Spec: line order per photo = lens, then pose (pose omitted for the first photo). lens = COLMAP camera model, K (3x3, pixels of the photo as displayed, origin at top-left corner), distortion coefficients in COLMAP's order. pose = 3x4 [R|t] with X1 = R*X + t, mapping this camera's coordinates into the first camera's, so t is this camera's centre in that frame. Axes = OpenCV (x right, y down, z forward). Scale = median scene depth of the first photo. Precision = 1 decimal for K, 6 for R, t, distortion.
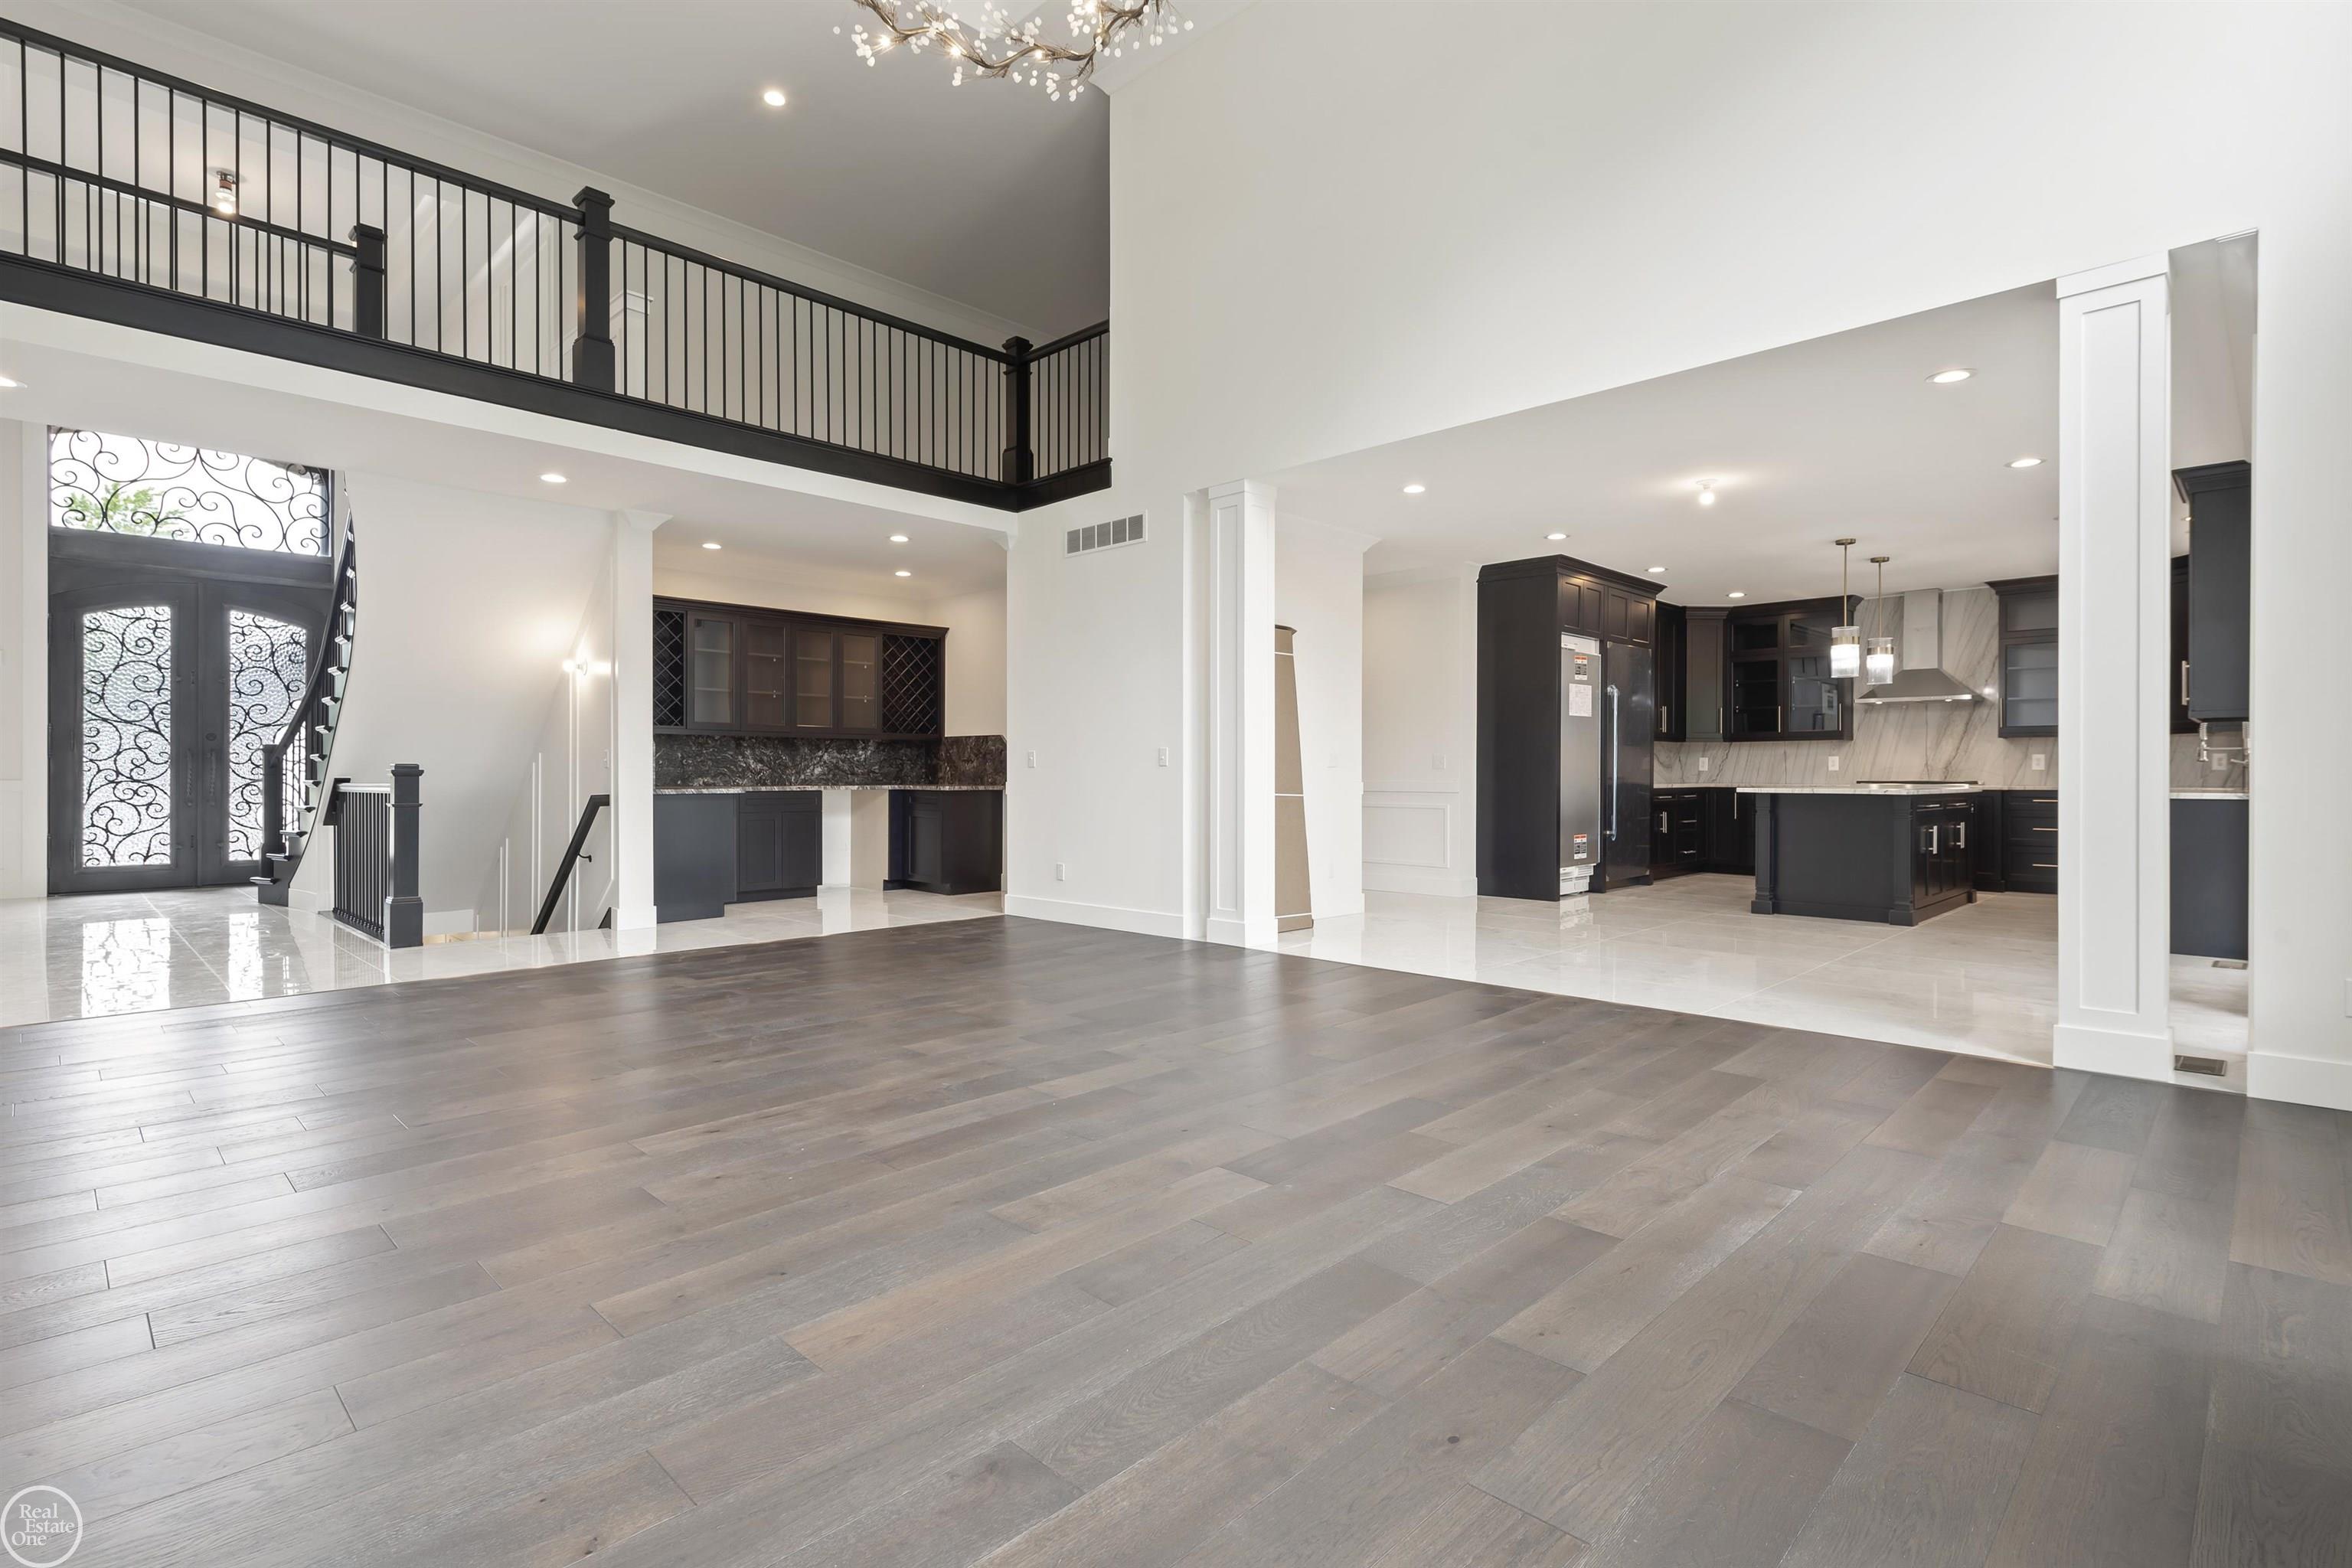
lens RADIAL K [[1114.4, 0, 1188.4], [0, 1114.4, 787.5], [0, 0, 1]] dist [0.001142, 0.000543]
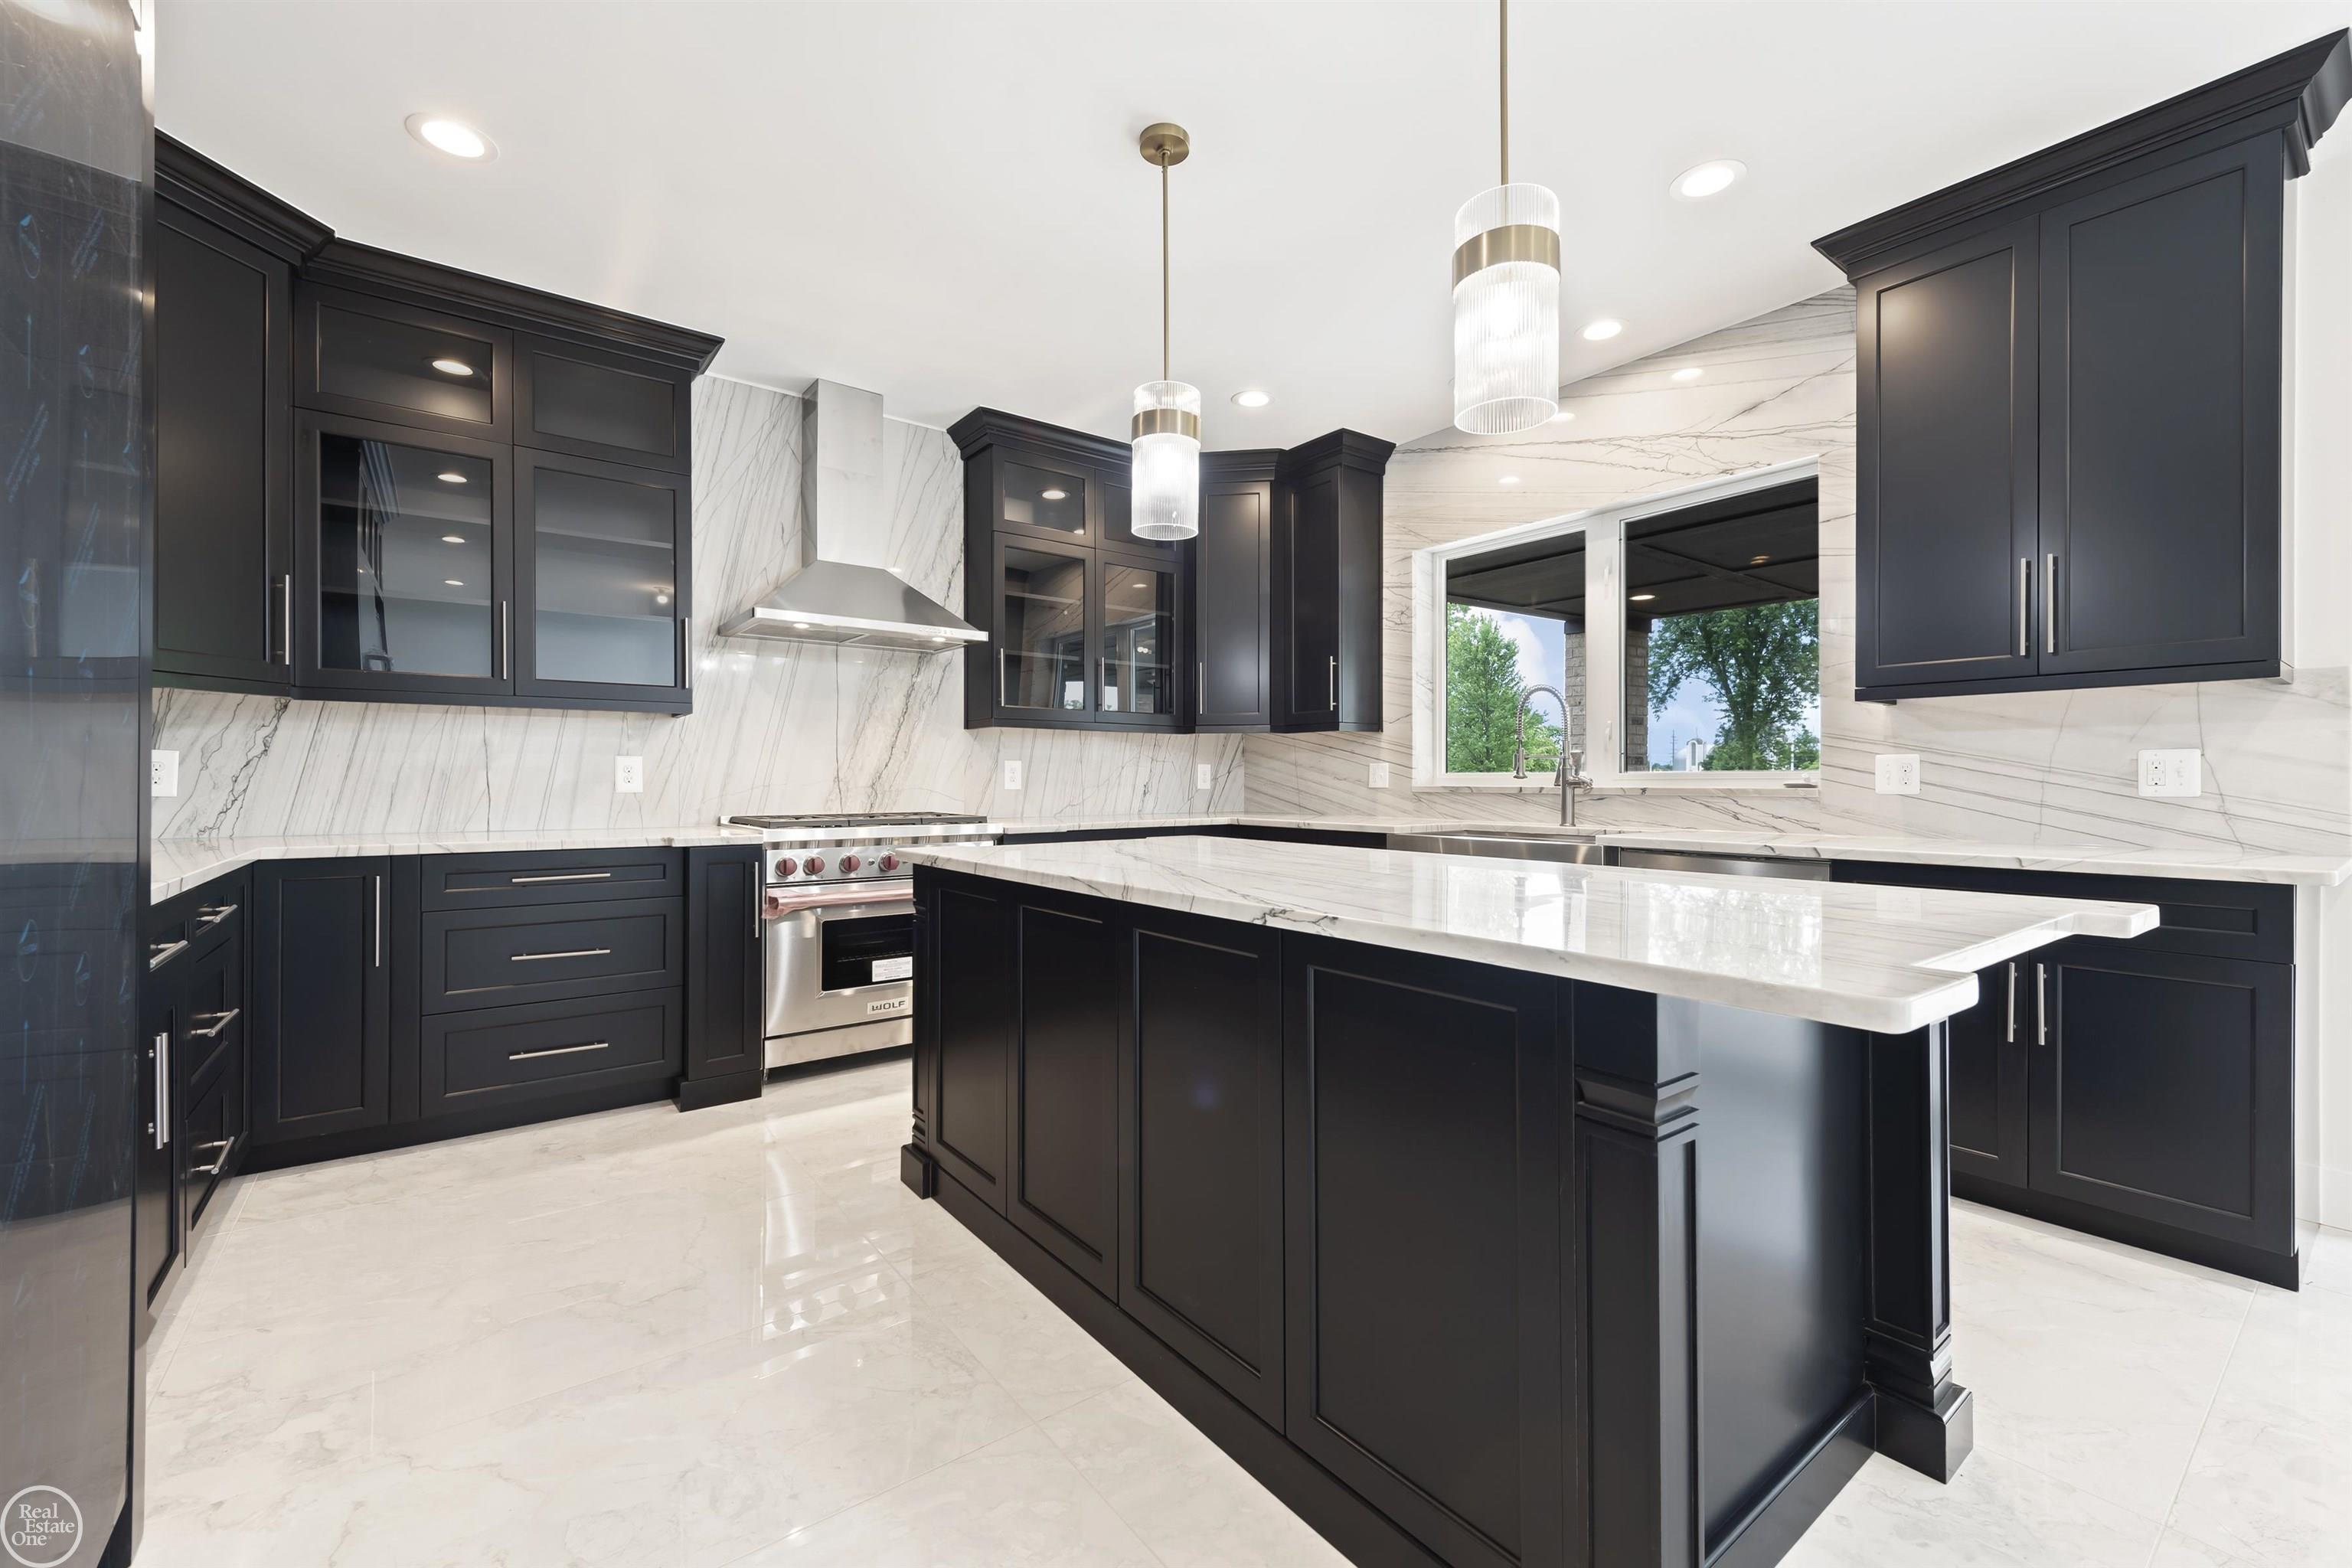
lens RADIAL K [[969.0, 0, 1192.2], [0, 969.0, 774.9], [0, 0, 1]] dist [0.019180, -0.001340]
pose [[0.153780, 0.004612, 0.988094, 0.292508], [0.008987, 0.999941, -0.006066, -0.018342], [-0.988064, 0.009813, 0.153729, 0.799946]]
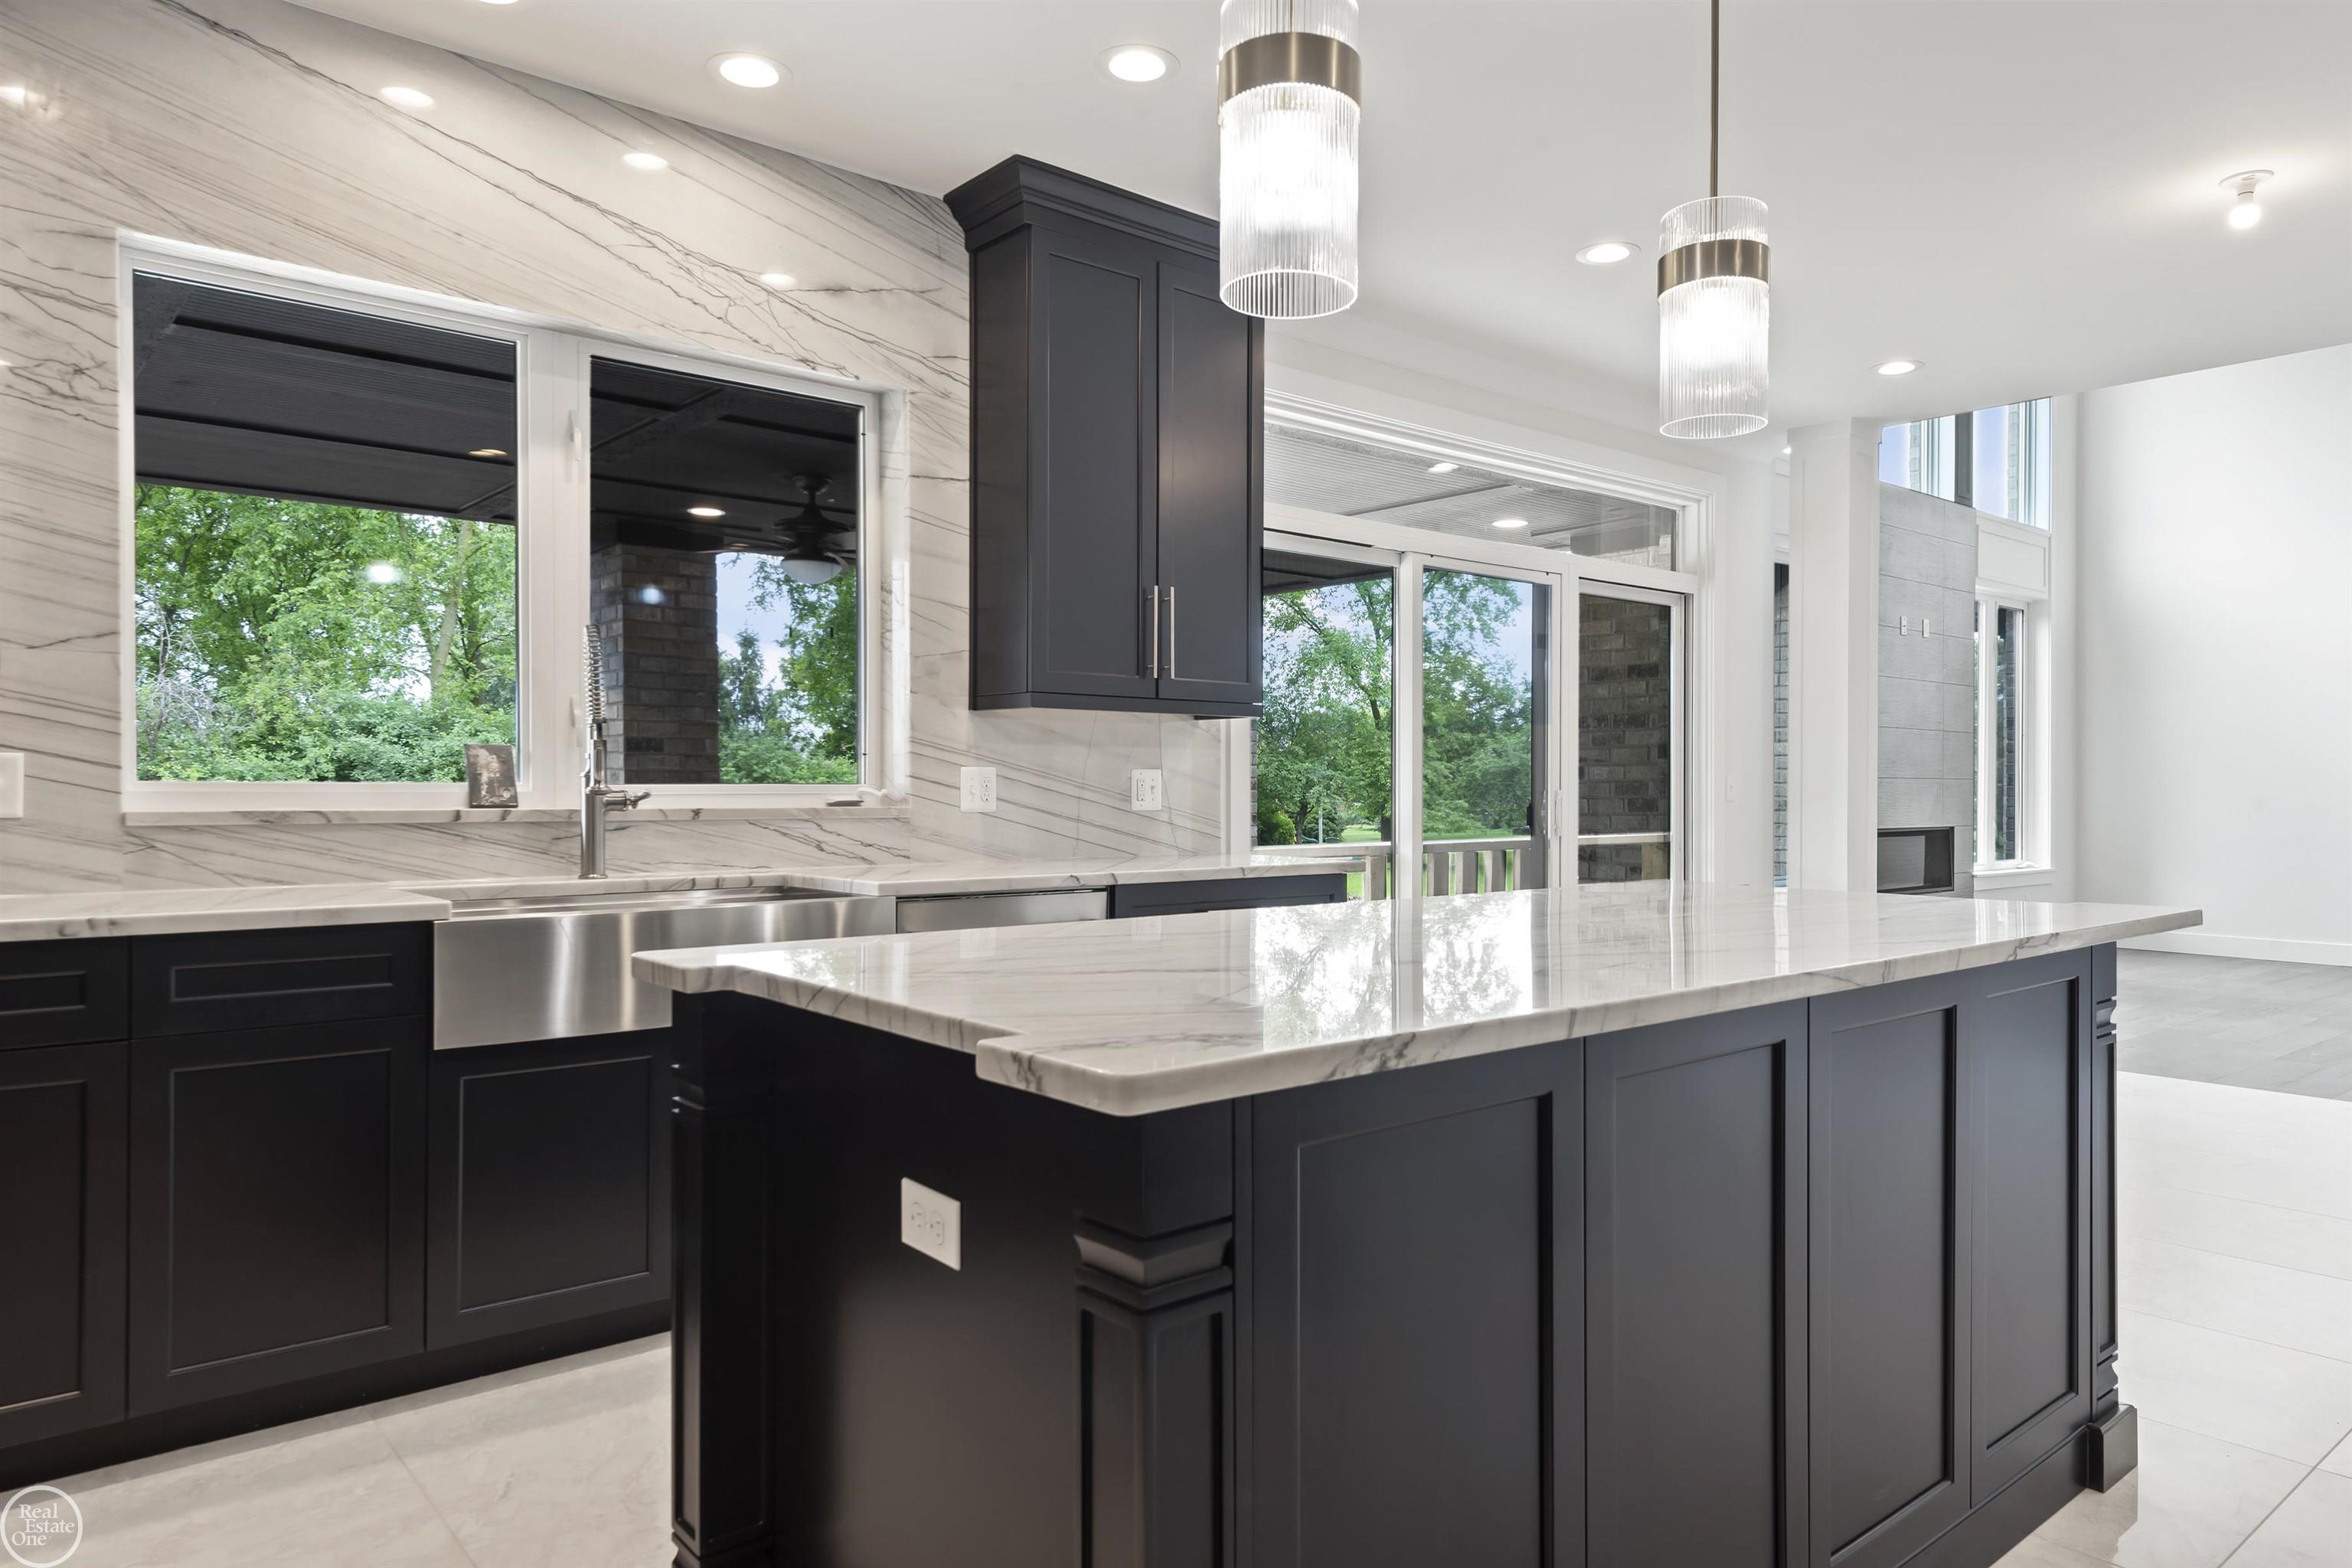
lens RADIAL K [[1567.6, 0, 1064.3], [0, 1567.6, 812.8], [0, 0, 1]] dist [0.011555, -0.000858]
pose [[-0.994596, -0.004040, 0.103741, 0.538302], [-0.001634, 0.999728, 0.023263, -0.021808], [-0.103806, 0.022968, -0.994332, 1.035957]]
